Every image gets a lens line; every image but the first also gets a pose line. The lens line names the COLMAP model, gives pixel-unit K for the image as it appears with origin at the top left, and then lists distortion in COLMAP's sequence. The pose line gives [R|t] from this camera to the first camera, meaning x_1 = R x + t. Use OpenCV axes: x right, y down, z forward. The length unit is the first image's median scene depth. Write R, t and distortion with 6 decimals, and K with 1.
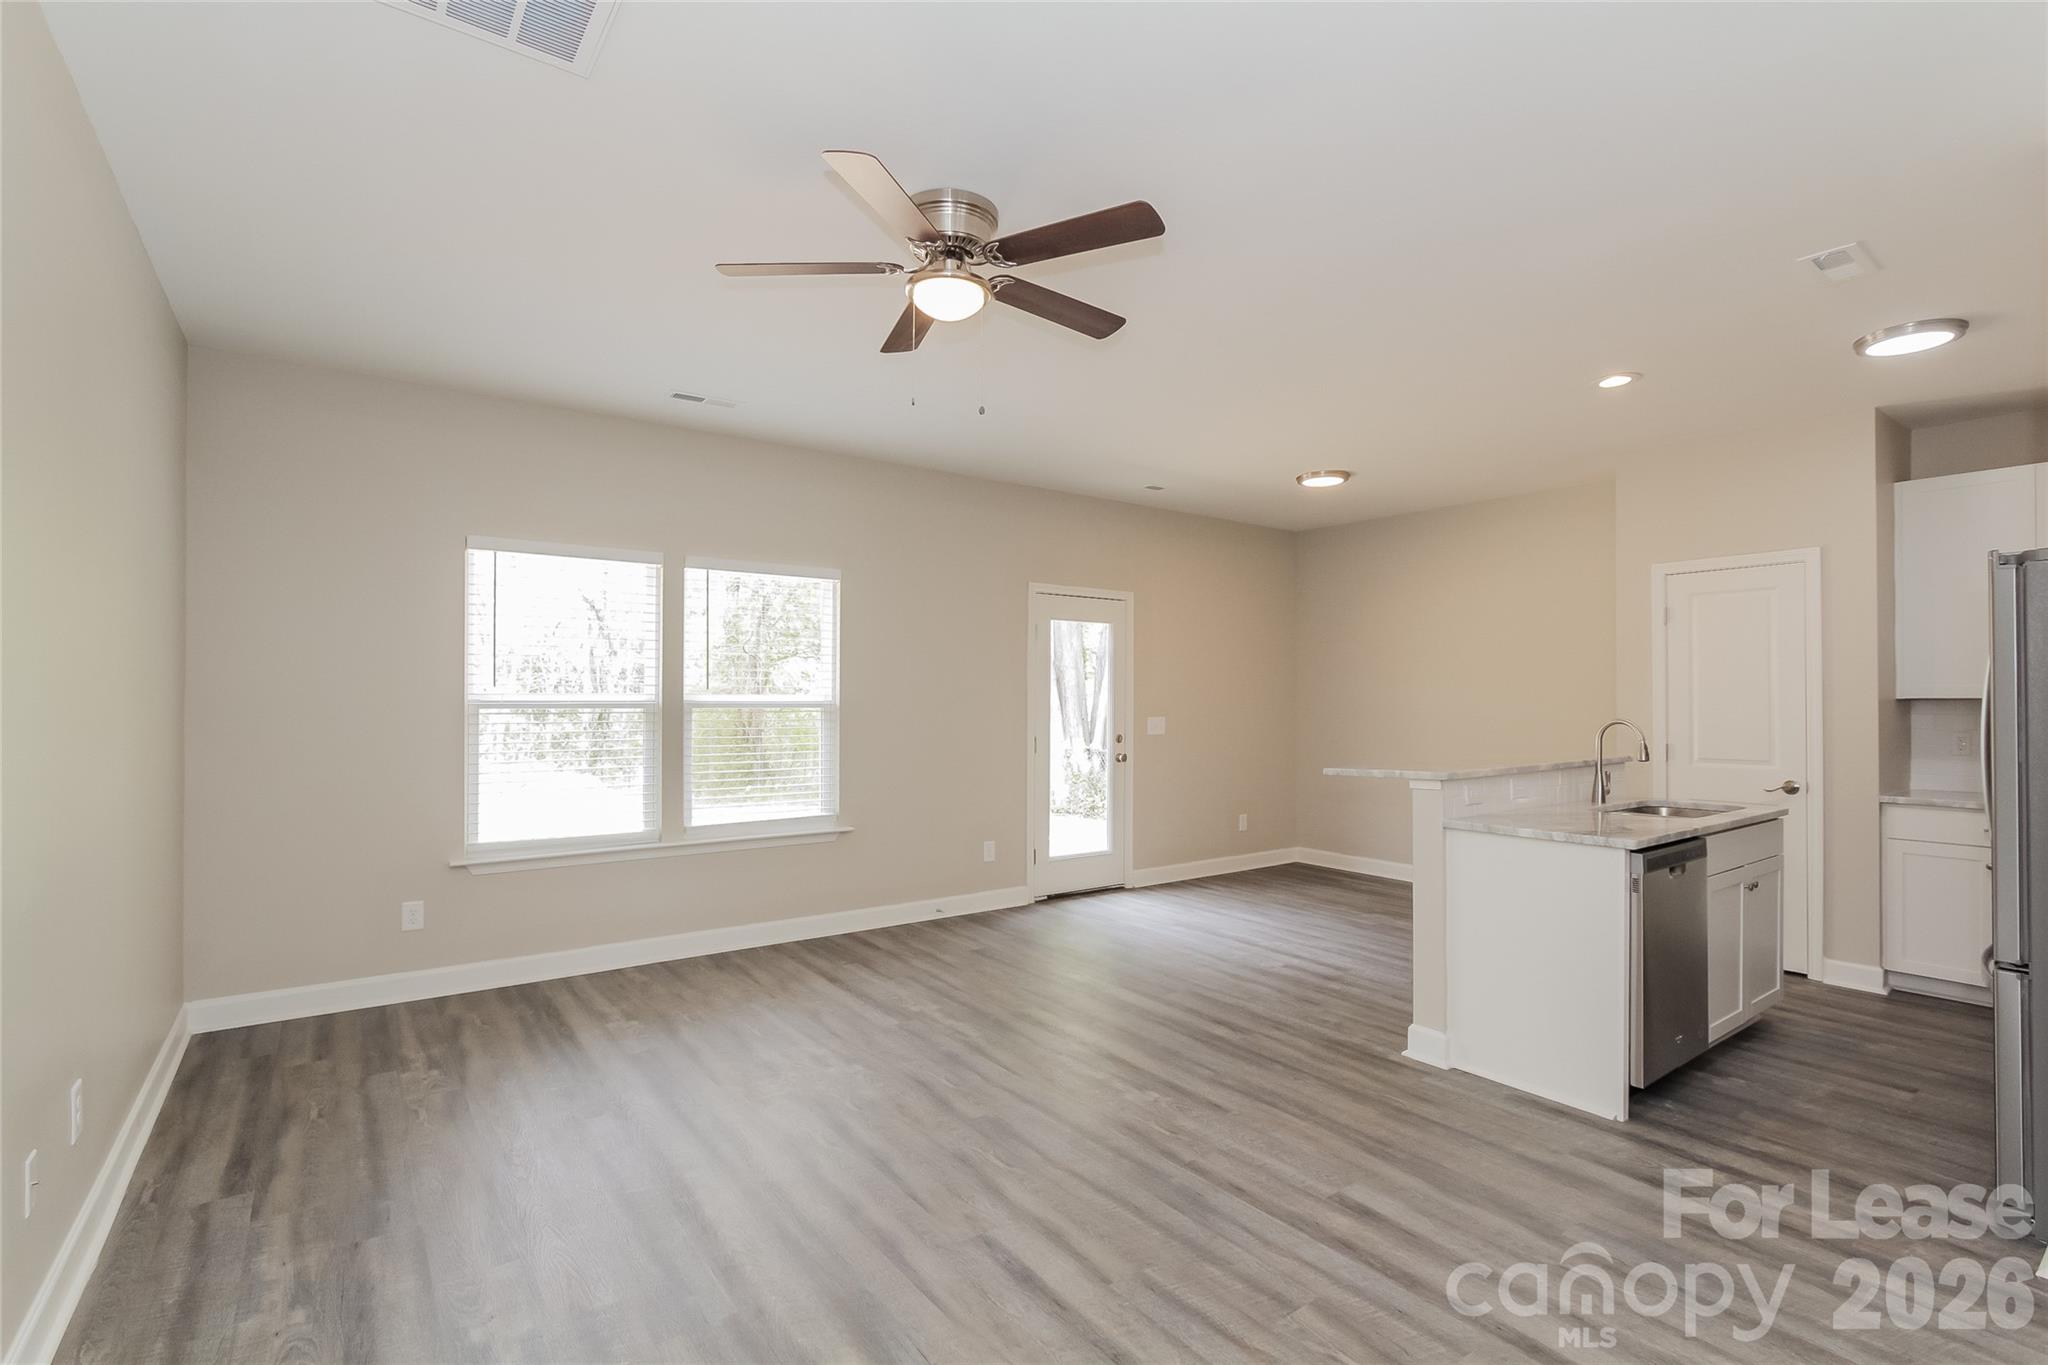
lens RADIAL K [[936.6, 0, 1029.3], [0, 936.6, 696.2], [0, 0, 1]] dist [-0.009625, 0.000240]
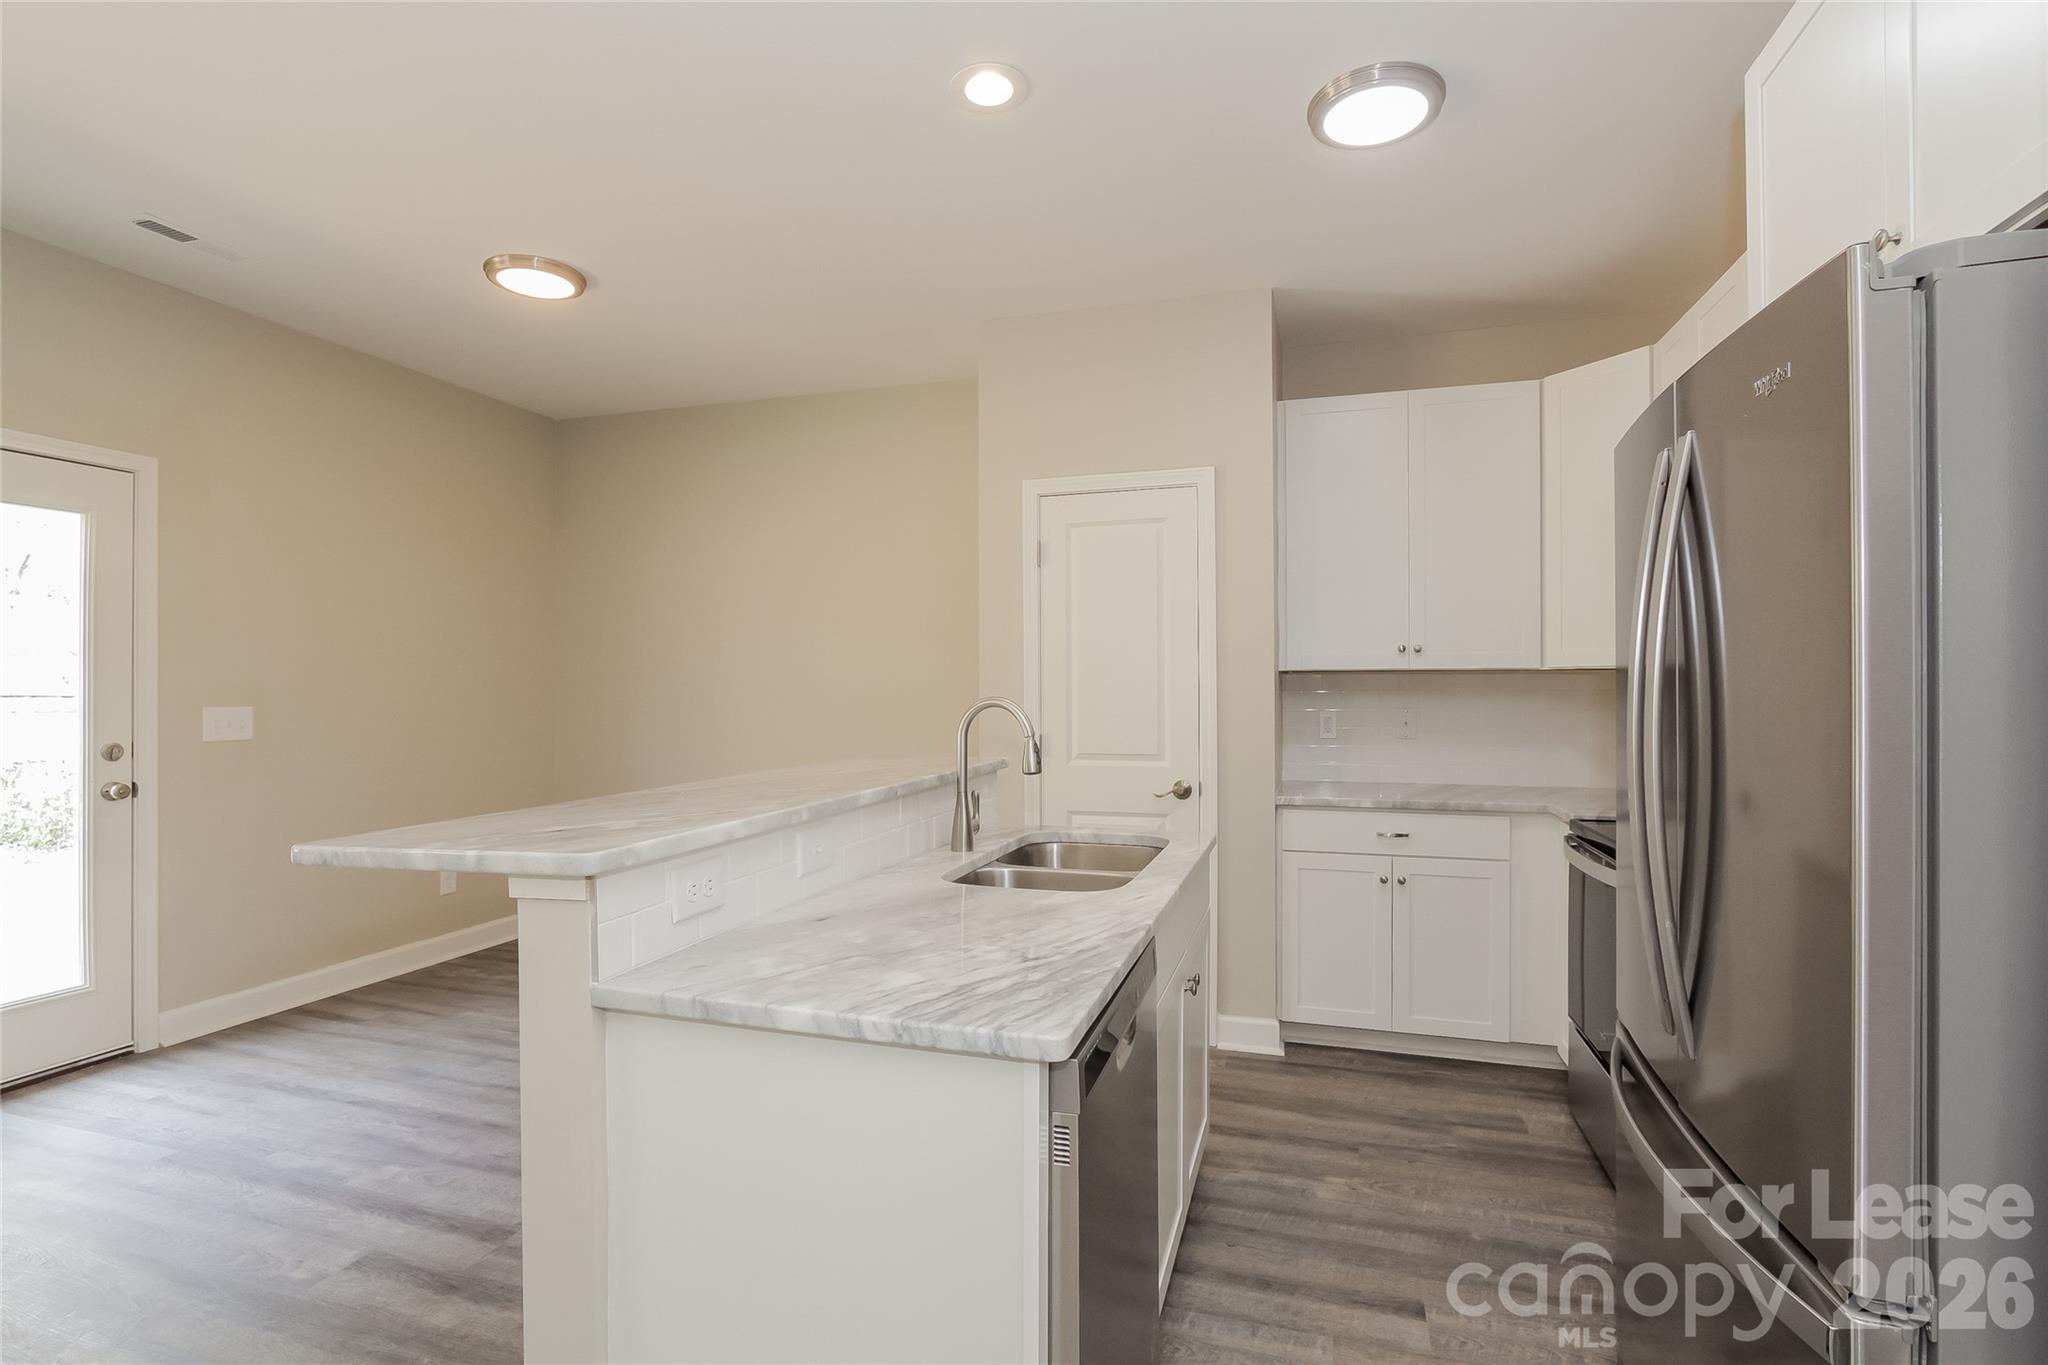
lens RADIAL K [[936.6, 0, 1029.3], [0, 936.6, 696.2], [0, 0, 1]] dist [-0.009625, 0.000240]
pose [[0.807347, -0.008926, 0.590009, 0.195811], [0.000244, 0.999891, 0.014792, 0.008918], [-0.590077, -0.011798, 0.807261, 0.328677]]
